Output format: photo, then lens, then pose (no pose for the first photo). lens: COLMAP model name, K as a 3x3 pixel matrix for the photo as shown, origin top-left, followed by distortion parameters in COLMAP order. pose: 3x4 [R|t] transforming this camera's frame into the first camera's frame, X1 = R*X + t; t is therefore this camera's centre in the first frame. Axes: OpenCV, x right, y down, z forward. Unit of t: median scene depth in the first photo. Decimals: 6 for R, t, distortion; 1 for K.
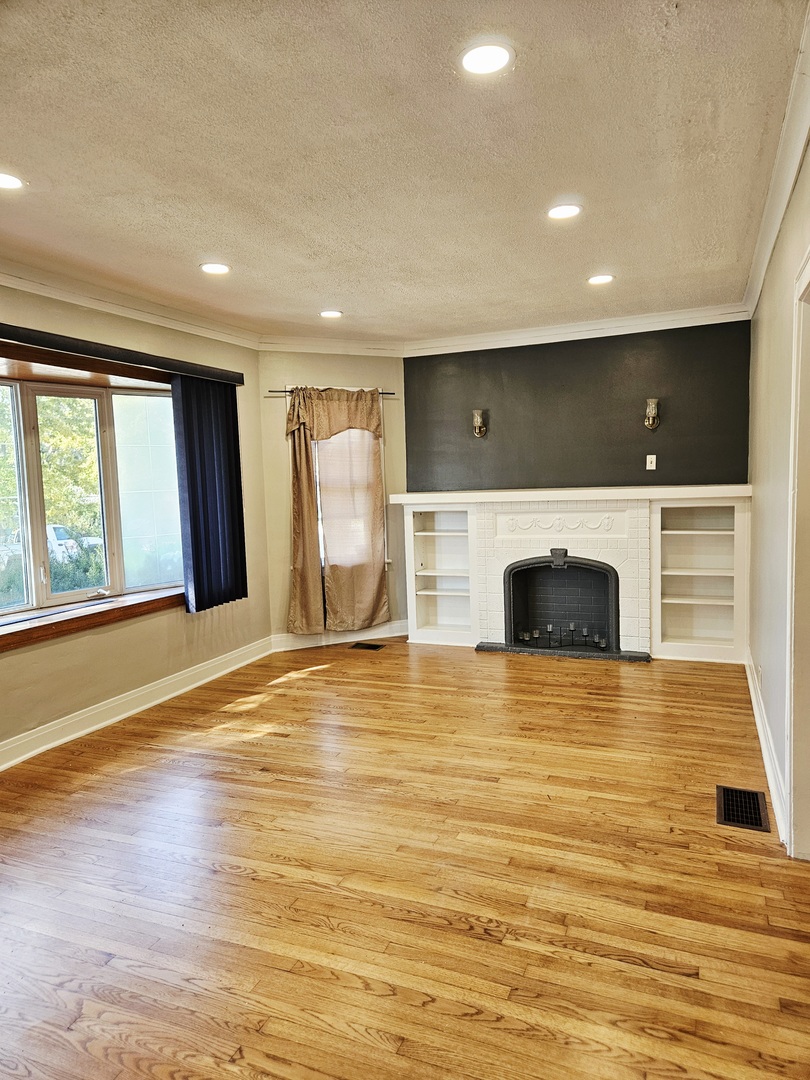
lens RADIAL K [[722.8, 0, 406.8], [0, 722.8, 530.4], [0, 0, 1]] dist [0.031543, -0.048591]
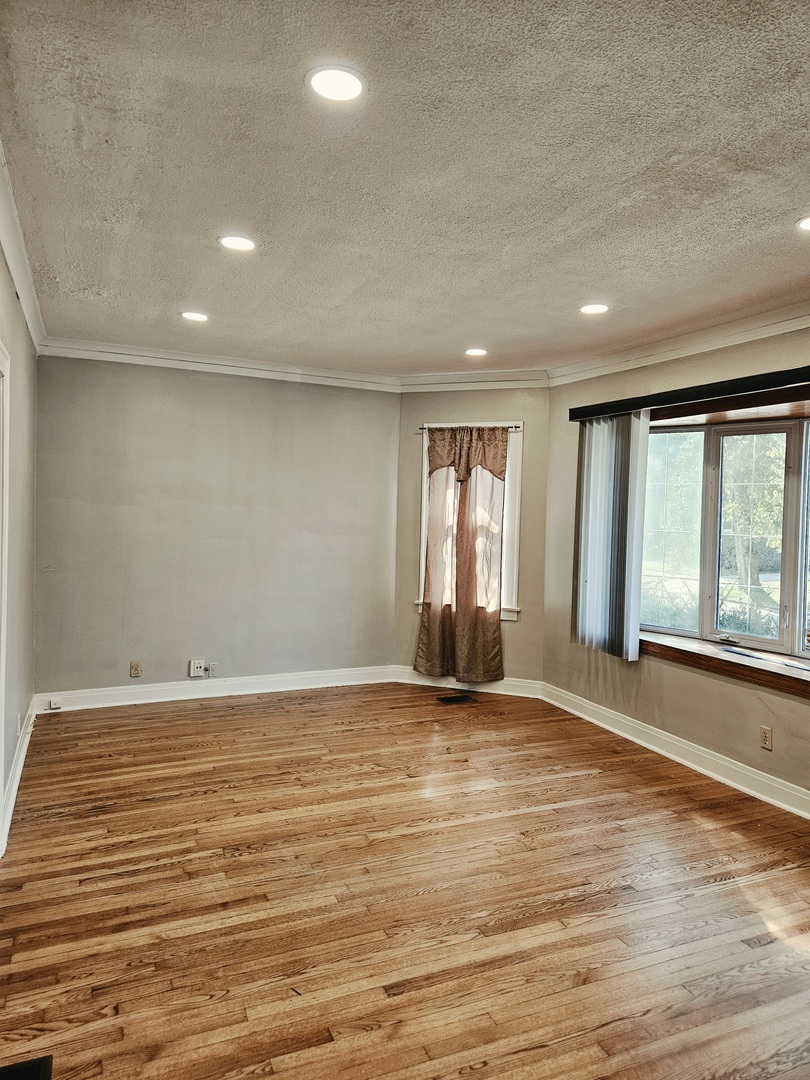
lens RADIAL K [[722.8, 0, 406.8], [0, 722.8, 530.4], [0, 0, 1]] dist [0.031543, -0.048591]
pose [[-0.698196, 0.038790, -0.714855, 0.713196], [-0.061534, 0.991584, 0.113906, -0.186154], [0.713257, 0.123516, -0.689933, 1.776093]]
